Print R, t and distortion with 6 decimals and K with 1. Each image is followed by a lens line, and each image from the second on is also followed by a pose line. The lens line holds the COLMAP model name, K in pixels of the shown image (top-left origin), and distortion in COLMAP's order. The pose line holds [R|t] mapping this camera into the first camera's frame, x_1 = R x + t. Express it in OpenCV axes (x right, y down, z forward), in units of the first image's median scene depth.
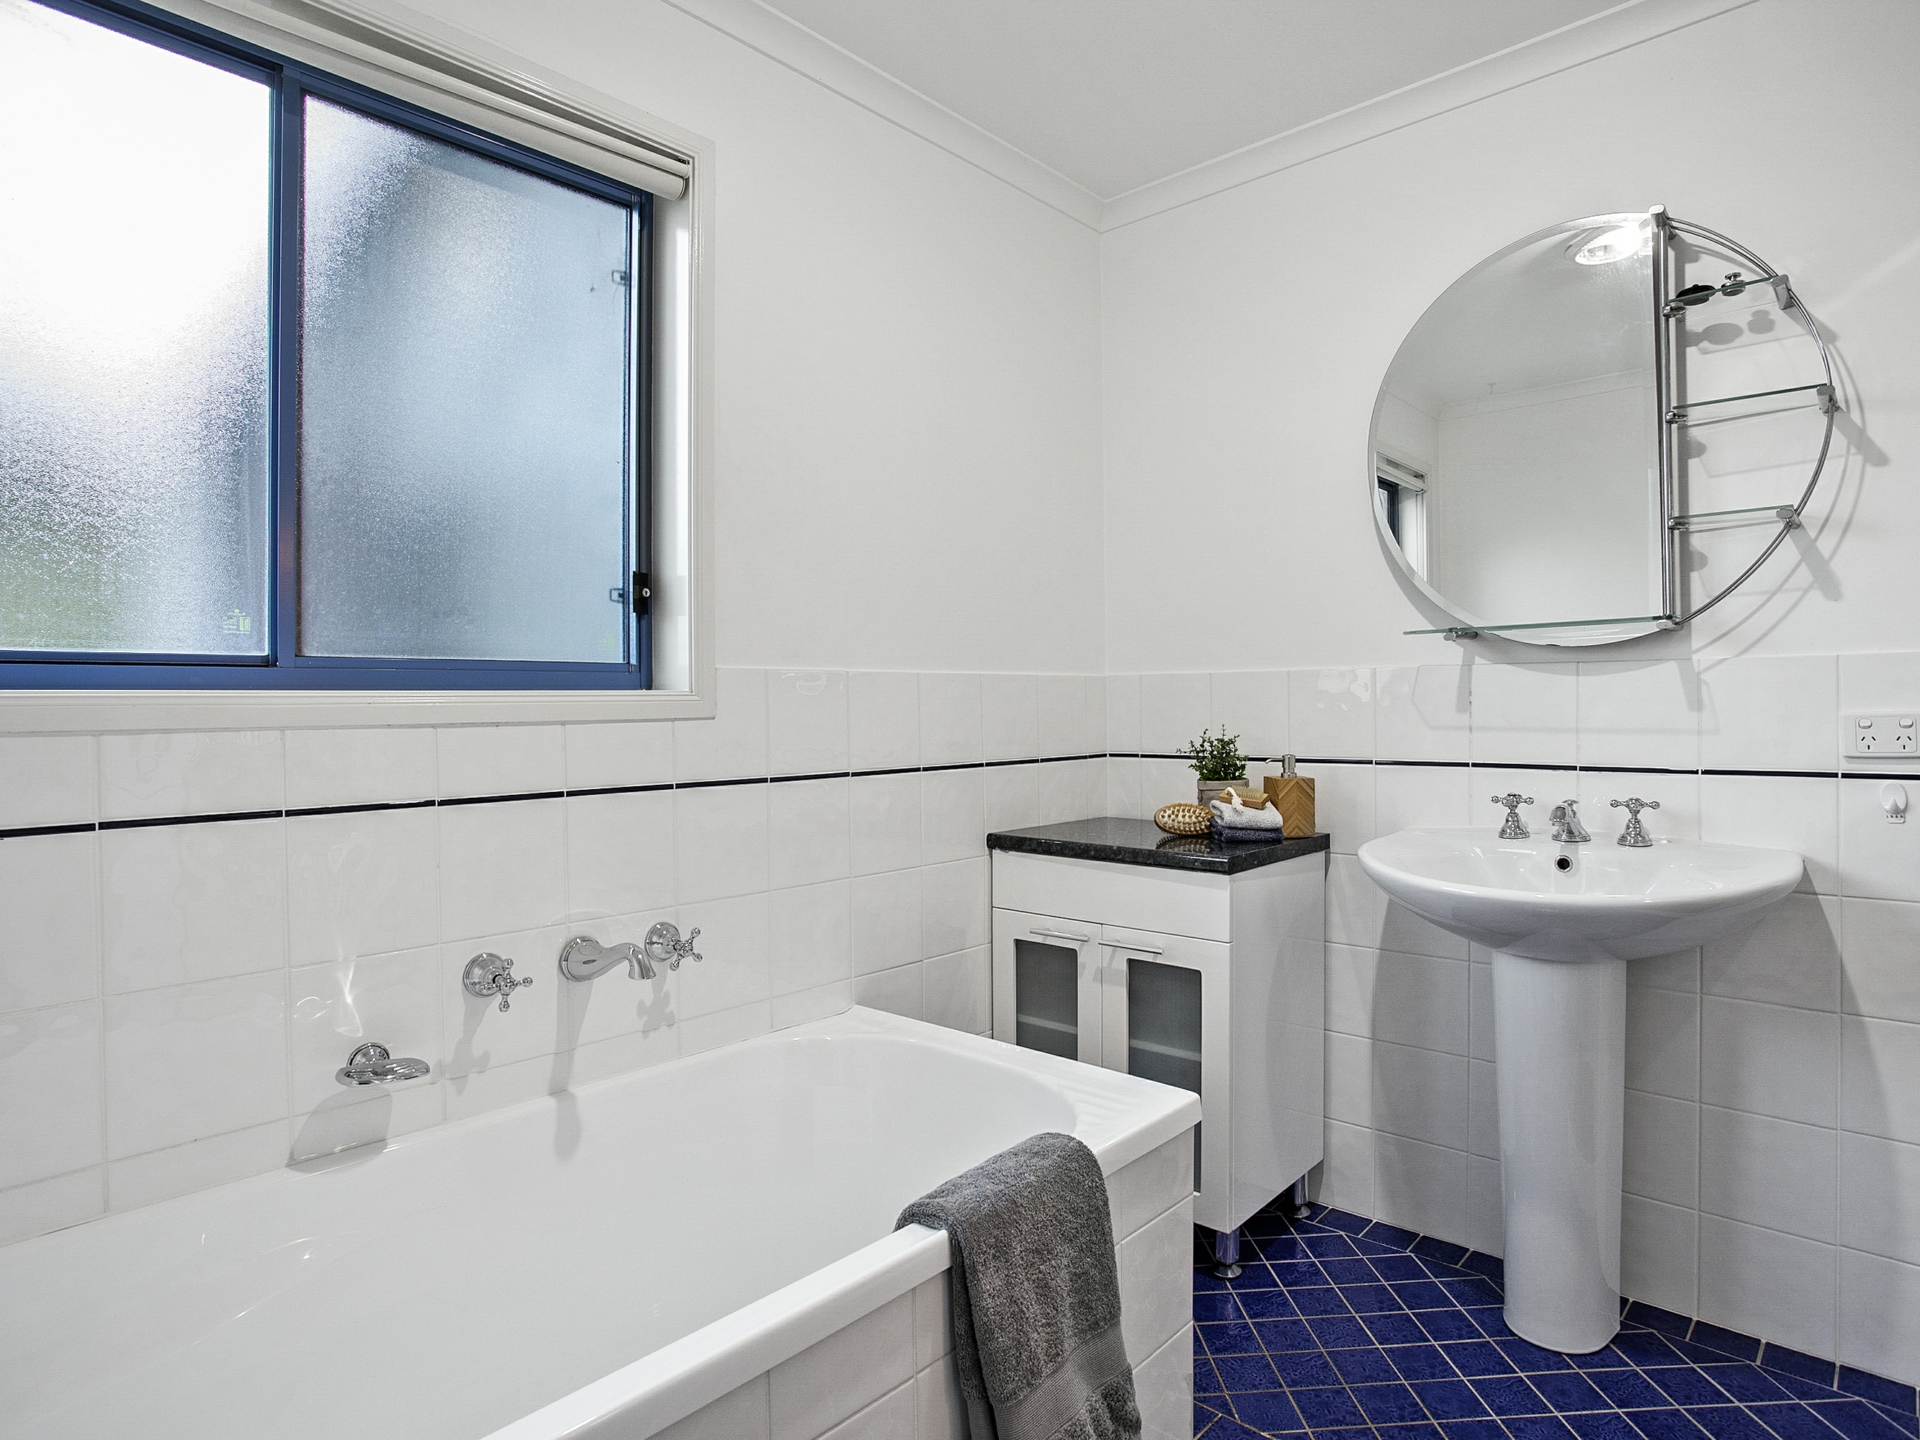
lens RADIAL K [[1095.5, 0, 953.7], [0, 1095.5, 715.9], [0, 0, 1]] dist [-0.058077, 0.024073]
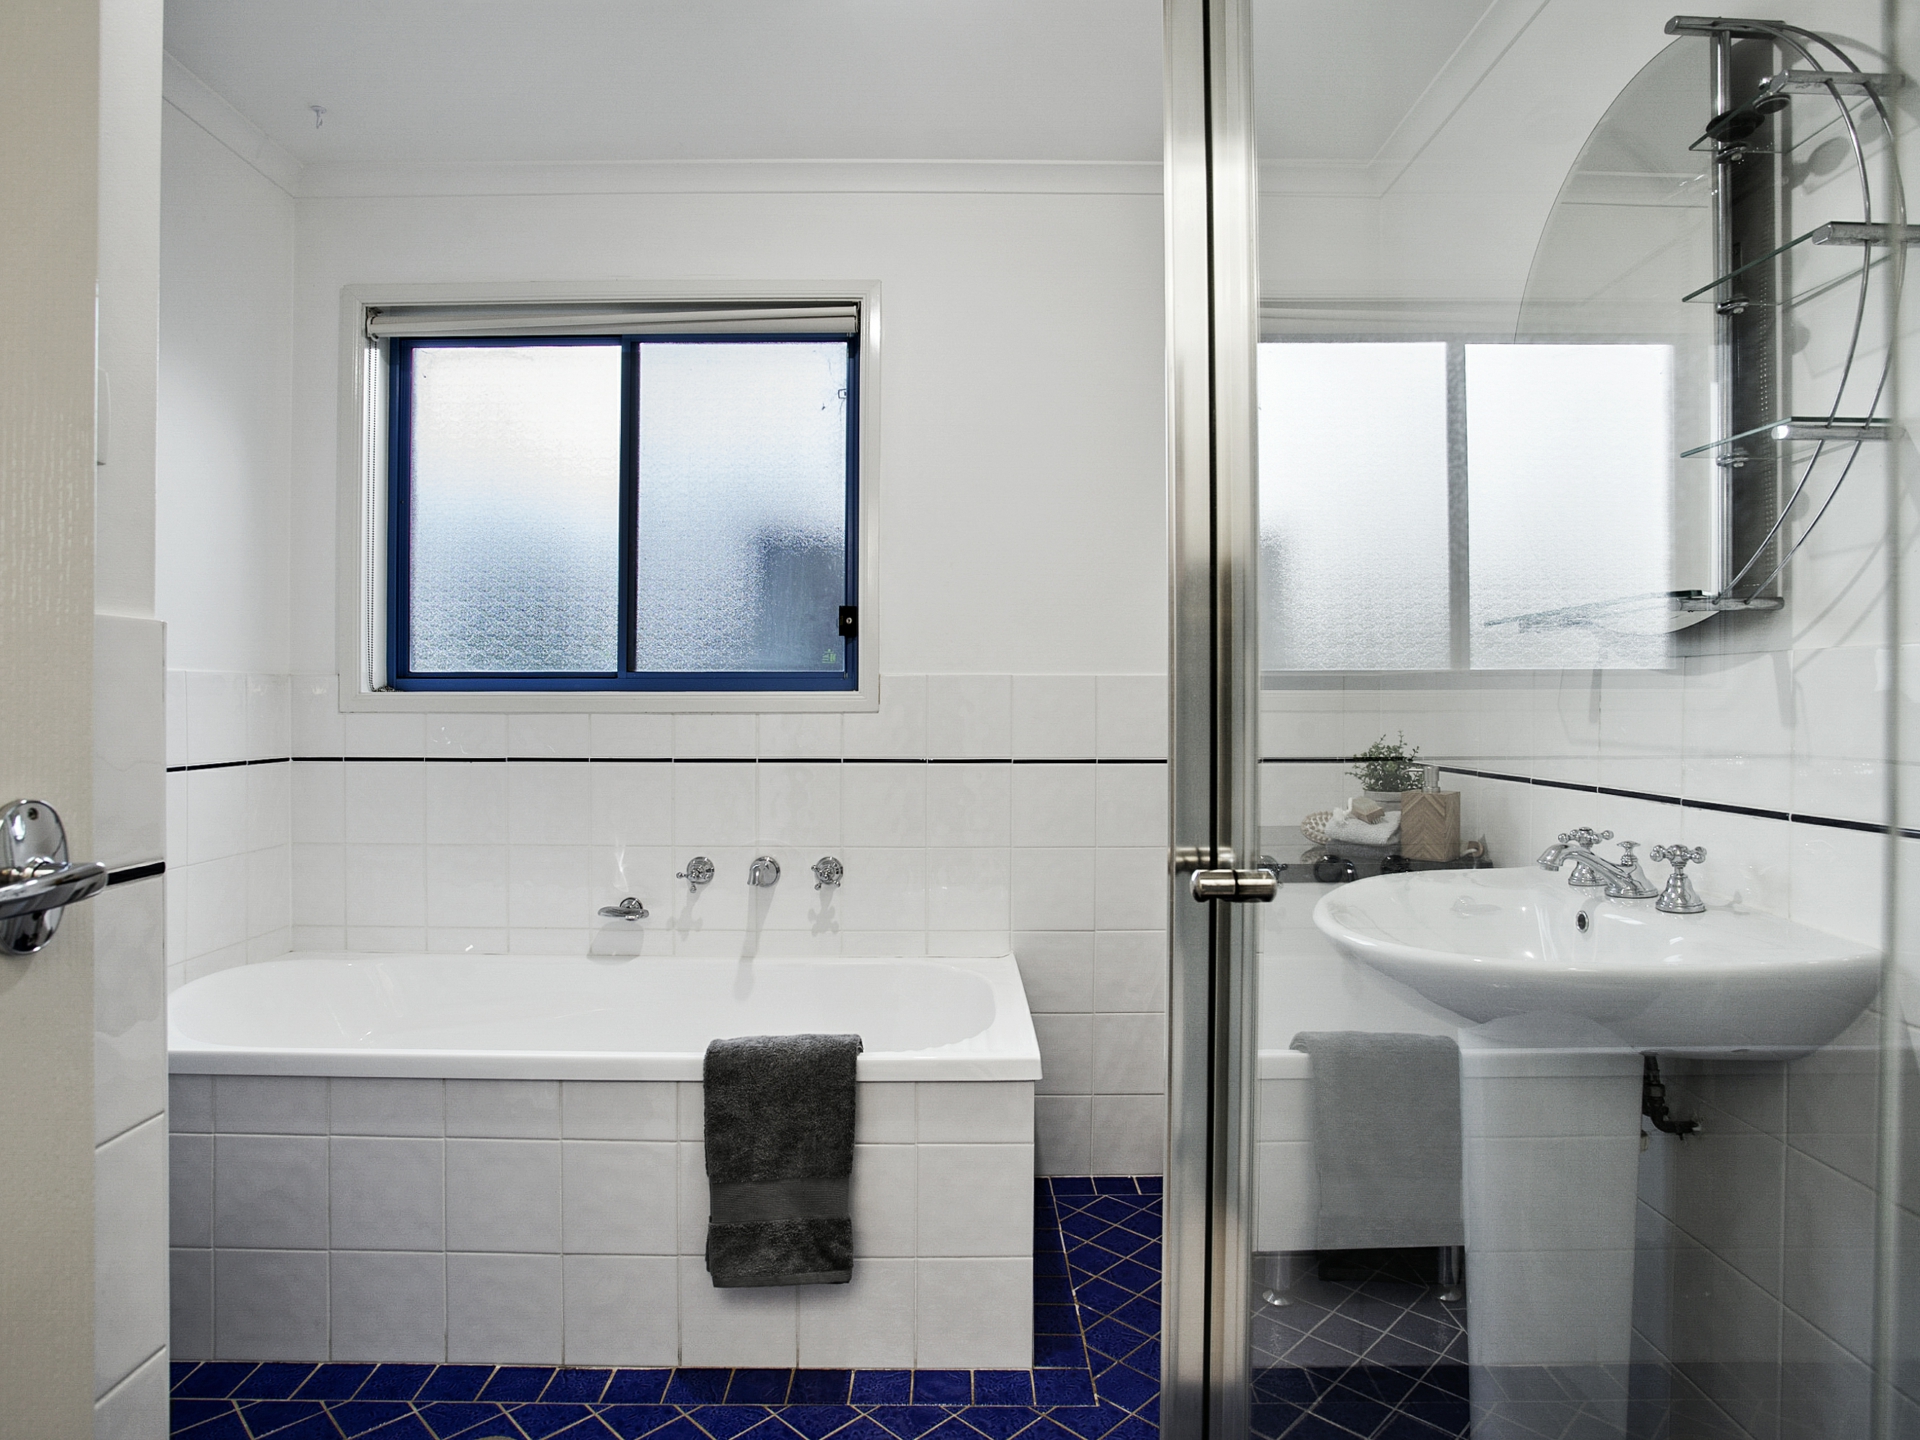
lens RADIAL K [[1095.5, 0, 954.4], [0, 1095.5, 715.3], [0, 0, 1]] dist [-0.058077, 0.024073]
pose [[0.676158, 0.020110, -0.736482, 0.866575], [-0.014001, 0.999798, 0.014446, -0.015199], [0.736623, 0.000544, 0.676303, 0.162741]]
